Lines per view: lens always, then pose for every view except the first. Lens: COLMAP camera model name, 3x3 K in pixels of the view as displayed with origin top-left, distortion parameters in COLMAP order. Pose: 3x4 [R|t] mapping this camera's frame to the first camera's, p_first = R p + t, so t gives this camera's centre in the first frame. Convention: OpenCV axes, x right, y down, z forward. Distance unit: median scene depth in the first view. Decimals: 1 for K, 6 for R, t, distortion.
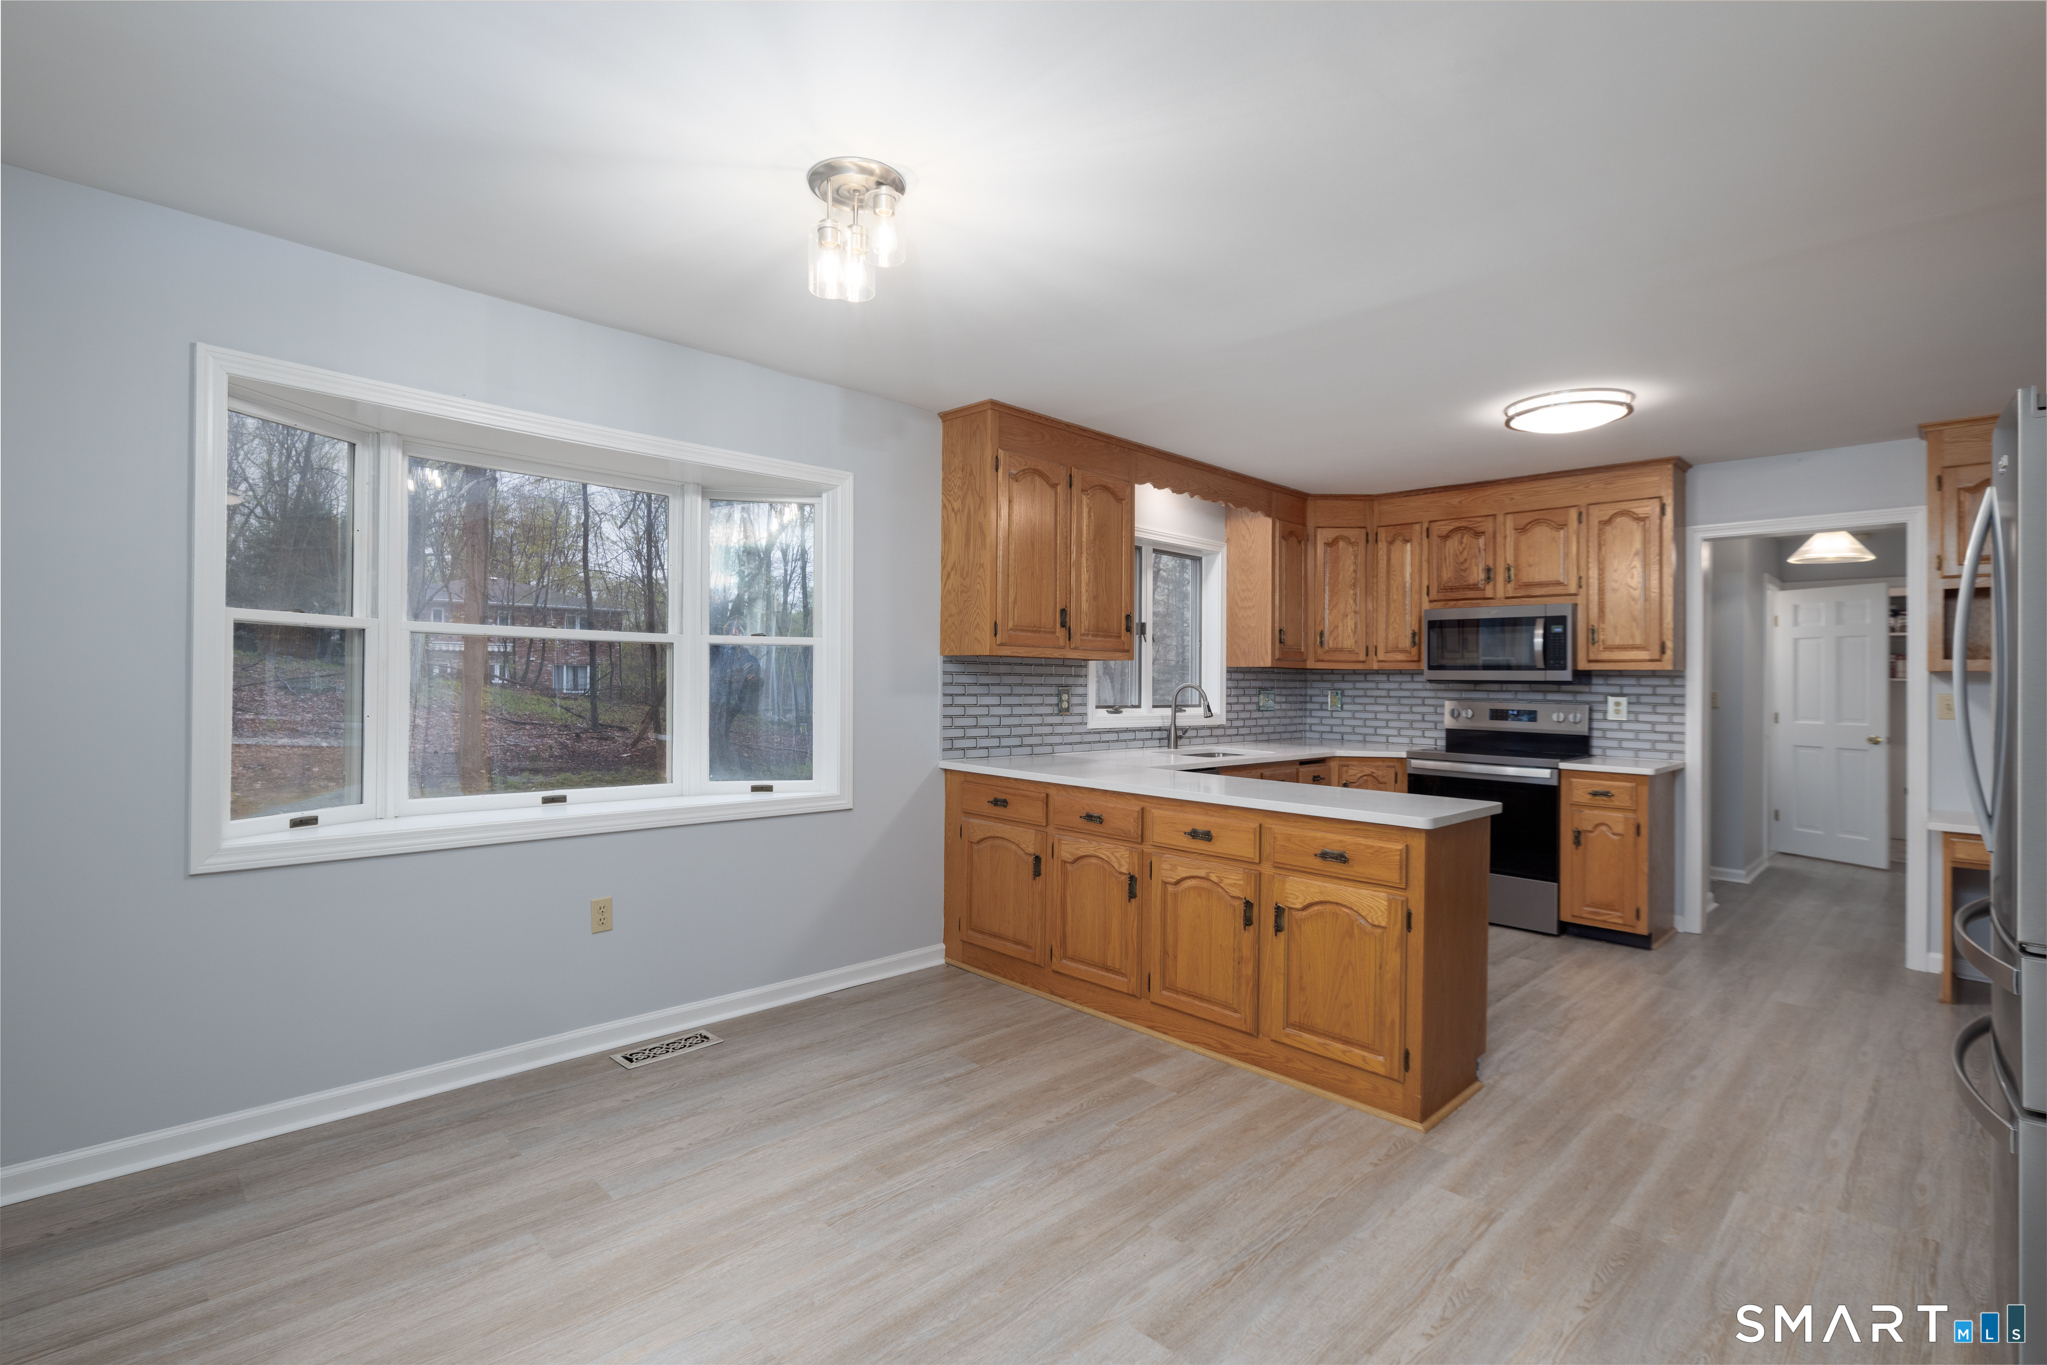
lens RADIAL K [[871.6, 0, 1021.6], [0, 871.6, 671.8], [0, 0, 1]] dist [-0.000248, 0.000031]
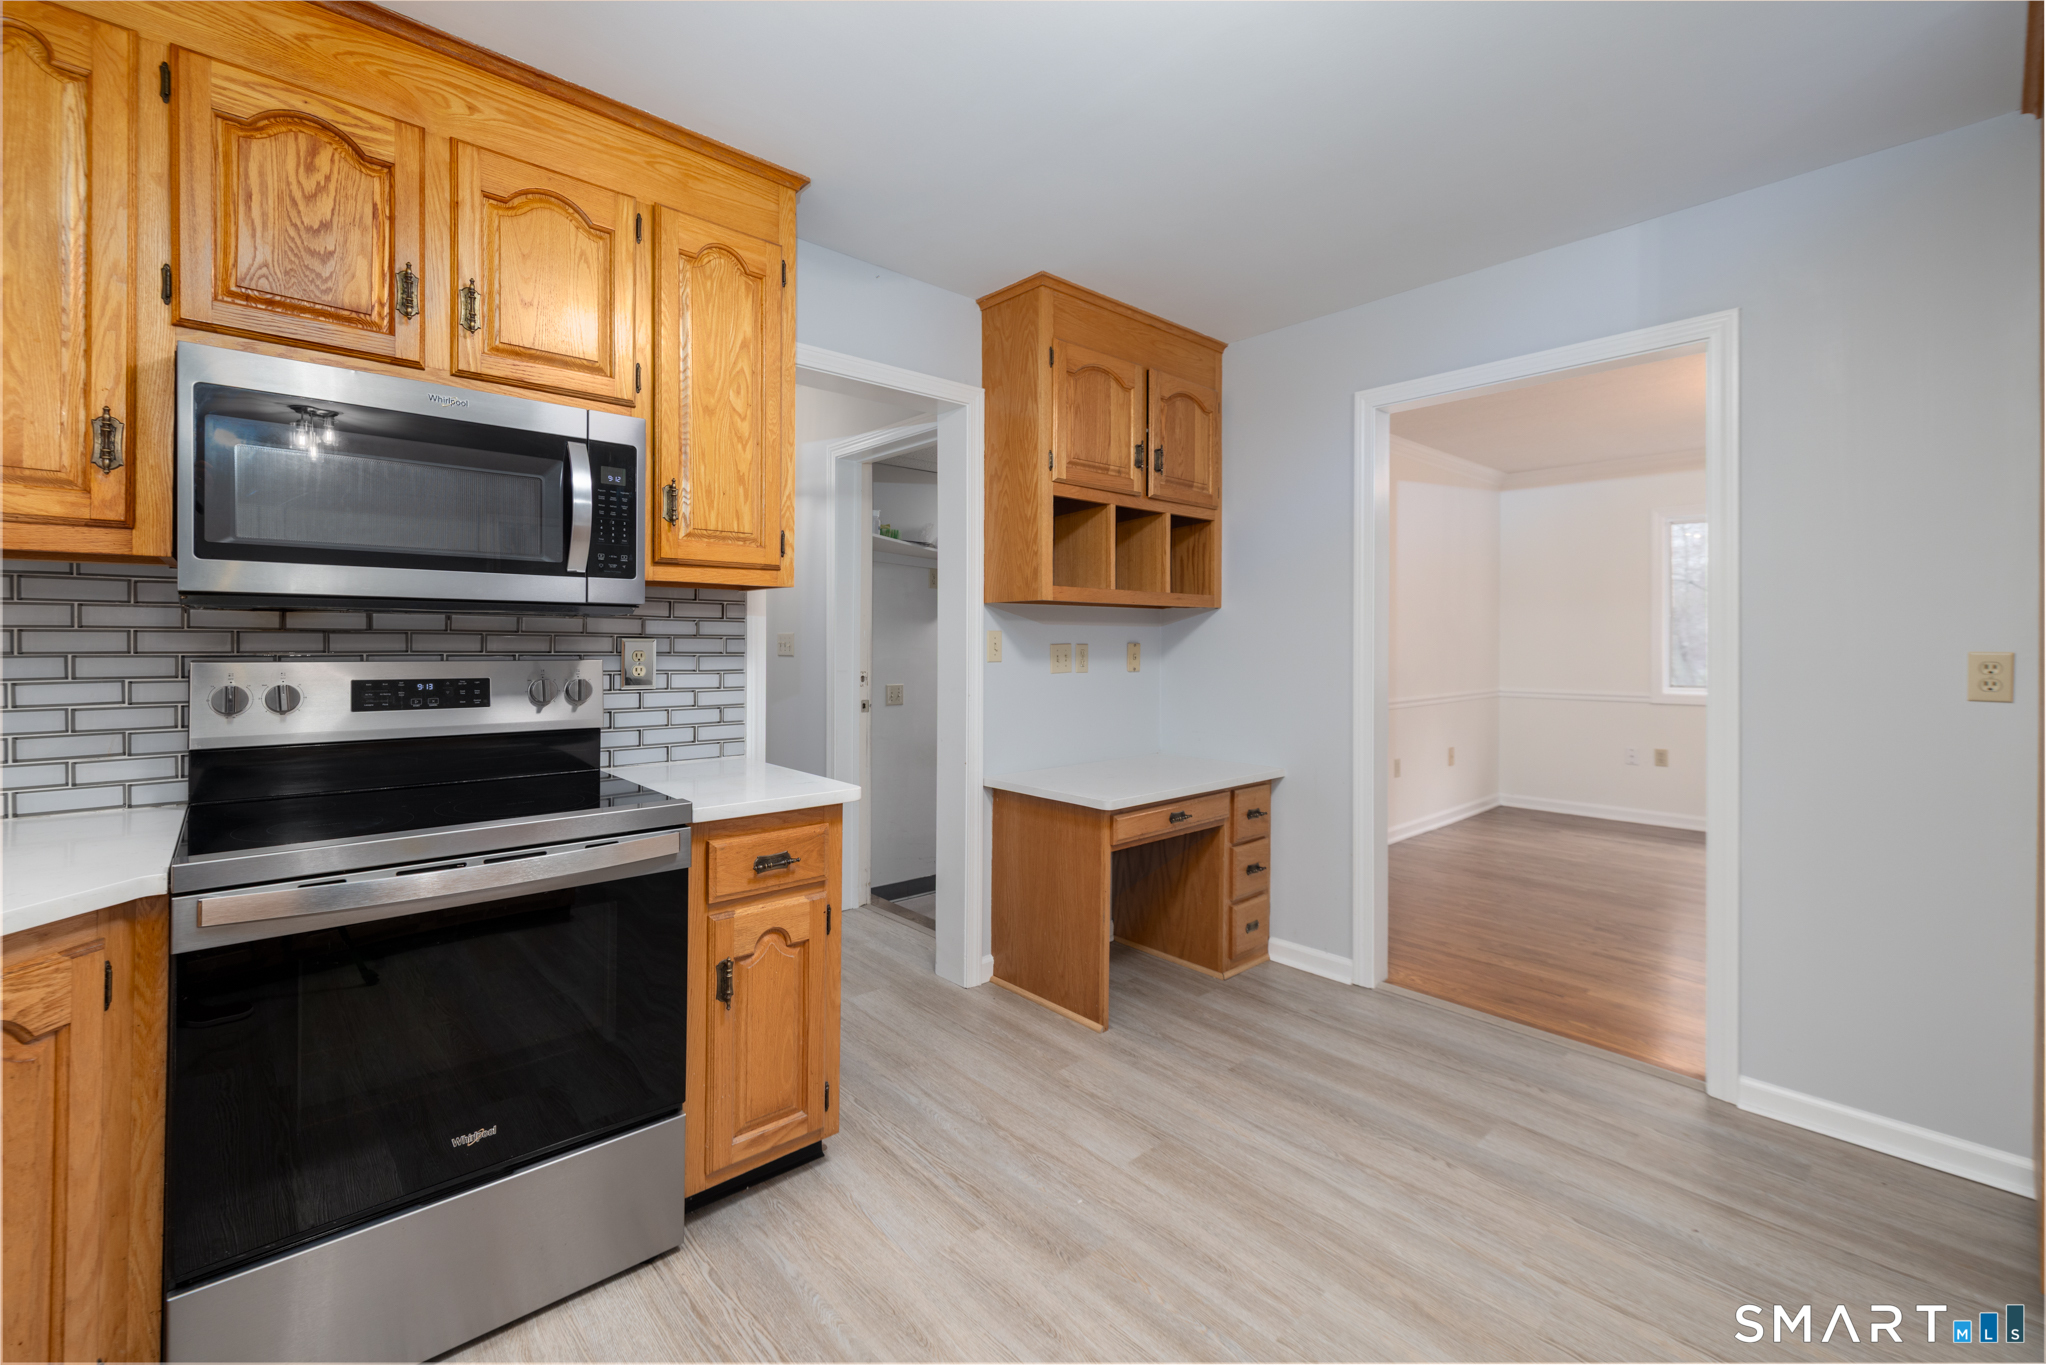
lens RADIAL K [[871.1, 0, 954.8], [0, 871.1, 632.6], [0, 0, 1]] dist [-0.000248, 0.000031]
pose [[0.053724, -0.008800, 0.998517, 0.215720], [-0.020062, 0.999750, 0.009891, 0.016279], [-0.998354, -0.020564, 0.053534, 0.816605]]
